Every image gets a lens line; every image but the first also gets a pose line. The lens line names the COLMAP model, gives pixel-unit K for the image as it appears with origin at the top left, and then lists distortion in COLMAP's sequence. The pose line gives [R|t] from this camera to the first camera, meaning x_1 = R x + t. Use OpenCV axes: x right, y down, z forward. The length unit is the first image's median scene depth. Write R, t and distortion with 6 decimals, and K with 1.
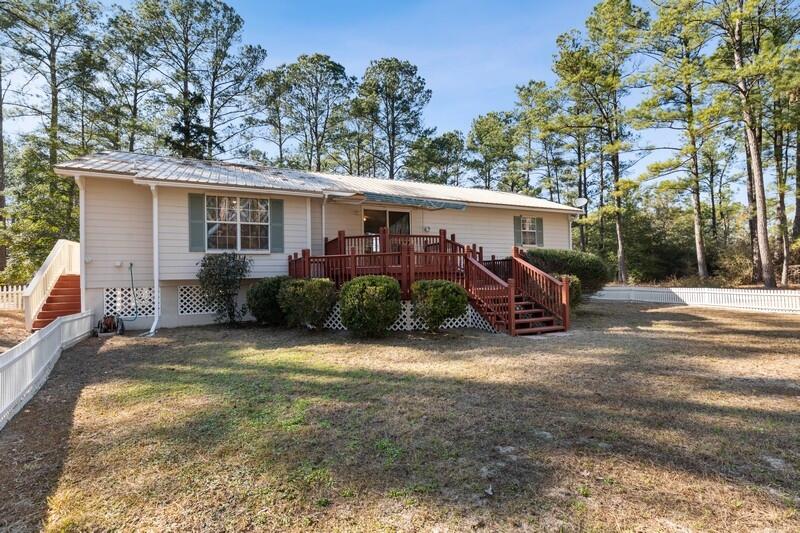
lens RADIAL K [[340.6, 0, 396.2], [0, 340.6, 267.9], [0, 0, 1]] dist [0.002866, 0.000559]
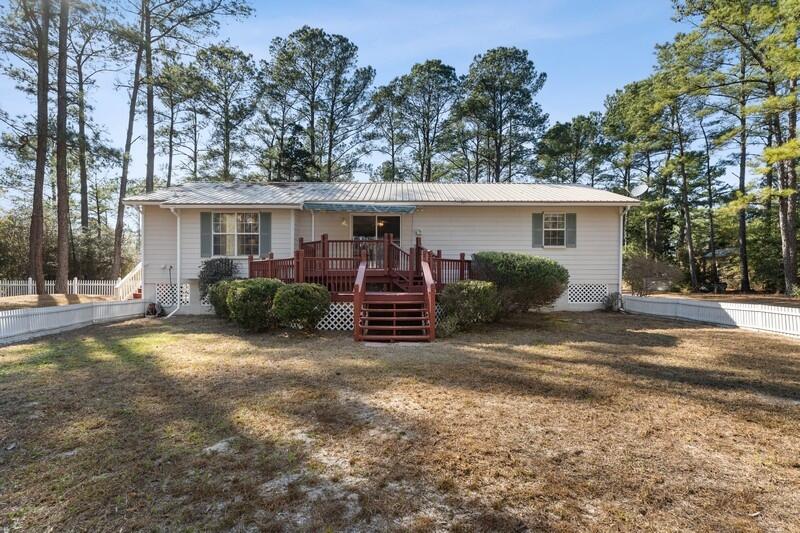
lens RADIAL K [[340.6, 0, 421.1], [0, 340.6, 279.9], [0, 0, 1]] dist [0.002866, 0.000559]
pose [[0.923157, 0.020898, -0.383854, 0.404298], [-0.008886, 0.999415, 0.033038, -0.006769], [0.384319, -0.027088, 0.922803, 0.070064]]
